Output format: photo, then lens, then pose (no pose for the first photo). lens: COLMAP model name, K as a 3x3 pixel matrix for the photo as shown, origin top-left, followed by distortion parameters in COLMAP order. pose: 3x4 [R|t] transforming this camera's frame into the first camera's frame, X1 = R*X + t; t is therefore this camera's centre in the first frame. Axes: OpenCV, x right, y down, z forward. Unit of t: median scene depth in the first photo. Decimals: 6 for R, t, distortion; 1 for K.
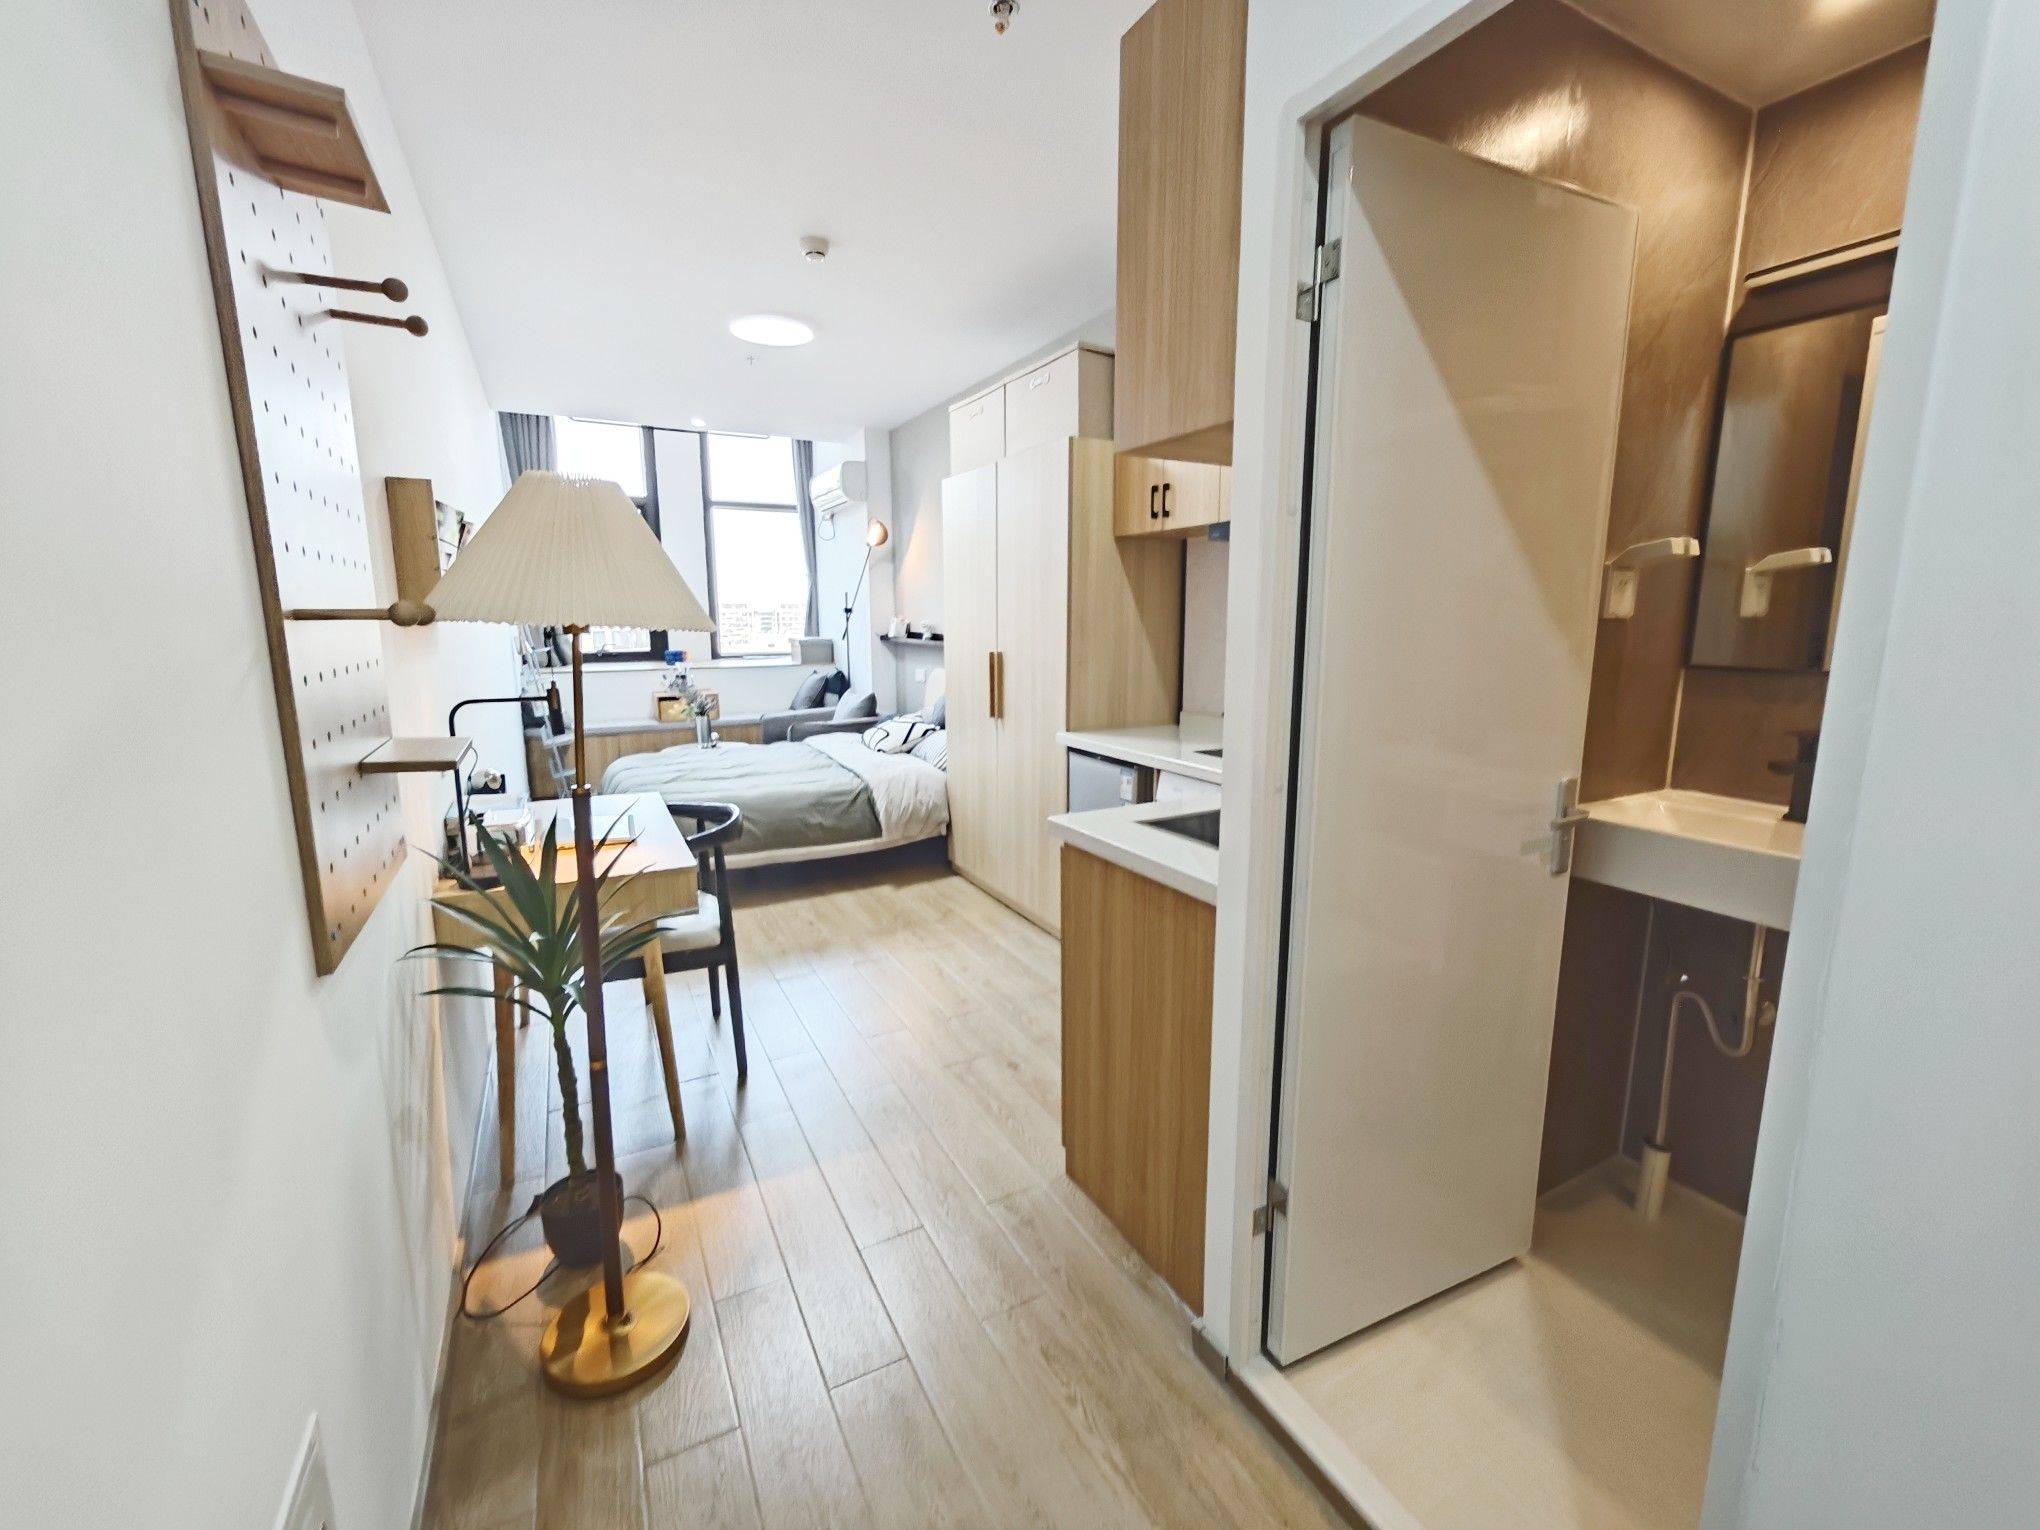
lens RADIAL K [[853.1, 0, 1011.6], [0, 853.1, 760.9], [0, 0, 1]] dist [0.000860, 0.001632]
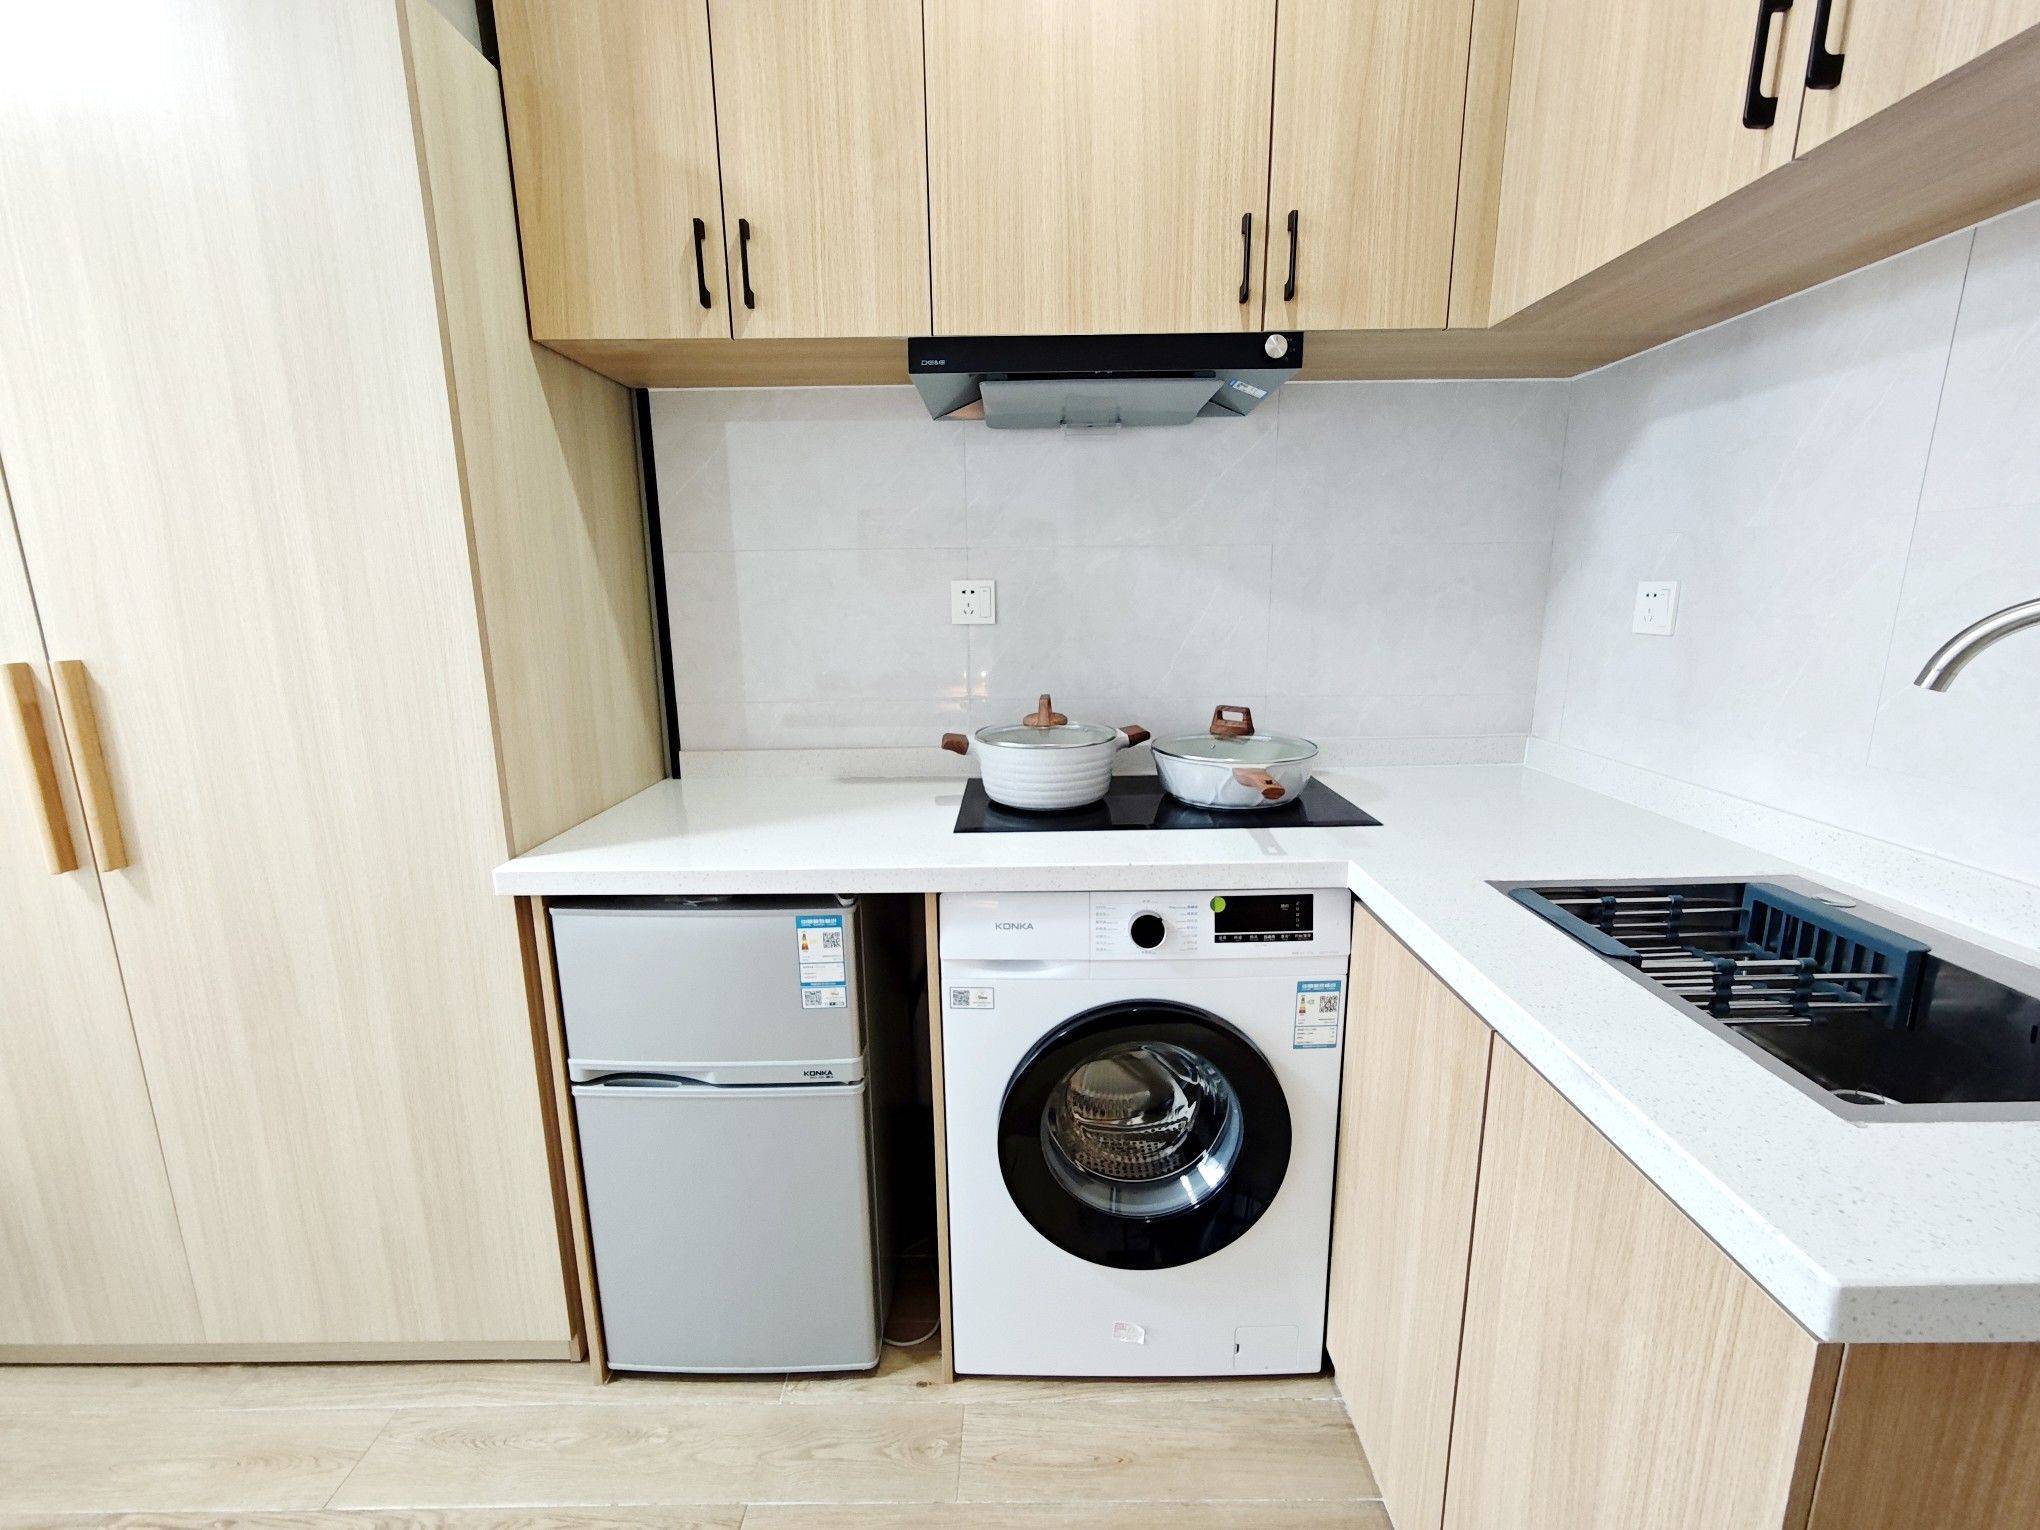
lens RADIAL K [[853.1, 0, 1016.5], [0, 853.1, 758.7], [0, 0, 1]] dist [0.000860, 0.001632]
pose [[0.462148, -0.176292, 0.869103, -0.099358], [0.153015, 0.981194, 0.117663, -0.058198], [-0.873502, 0.078608, 0.480432, 0.424244]]
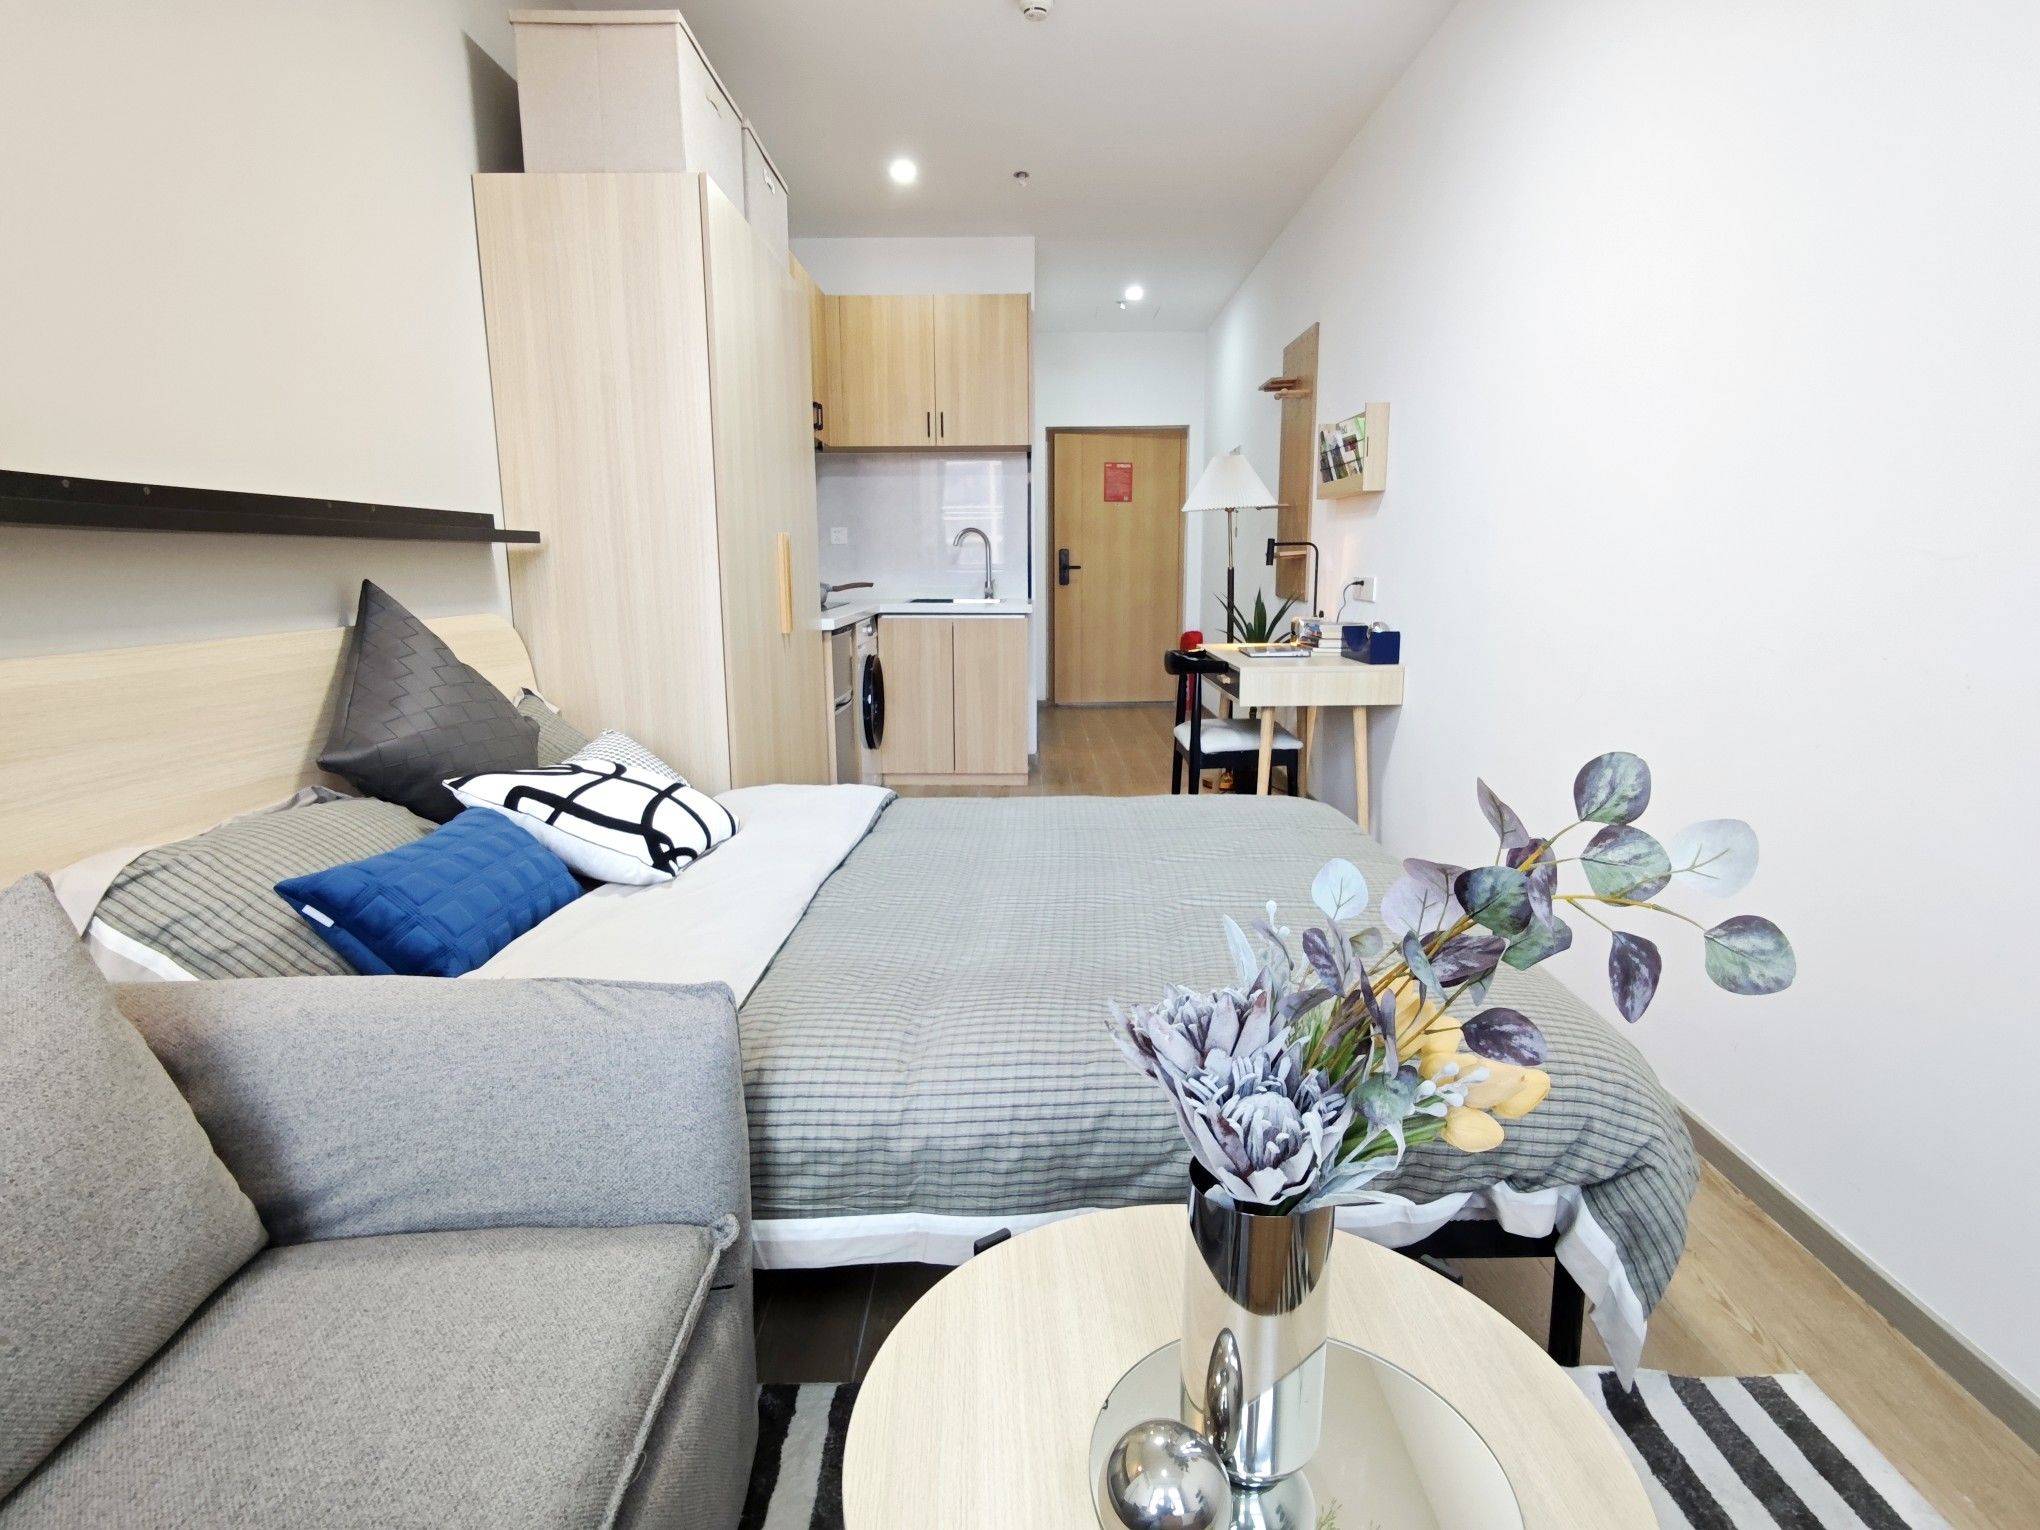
lens RADIAL K [[1086.8, 0, 1024.9], [0, 1086.8, 765.5], [0, 0, 1]] dist [0.005937, 0.000639]
pose [[-0.890910, -0.083767, 0.446388, -0.459902], [0.076565, 0.941078, 0.329409, -0.178746], [-0.447680, 0.327651, -0.832002, 1.333595]]
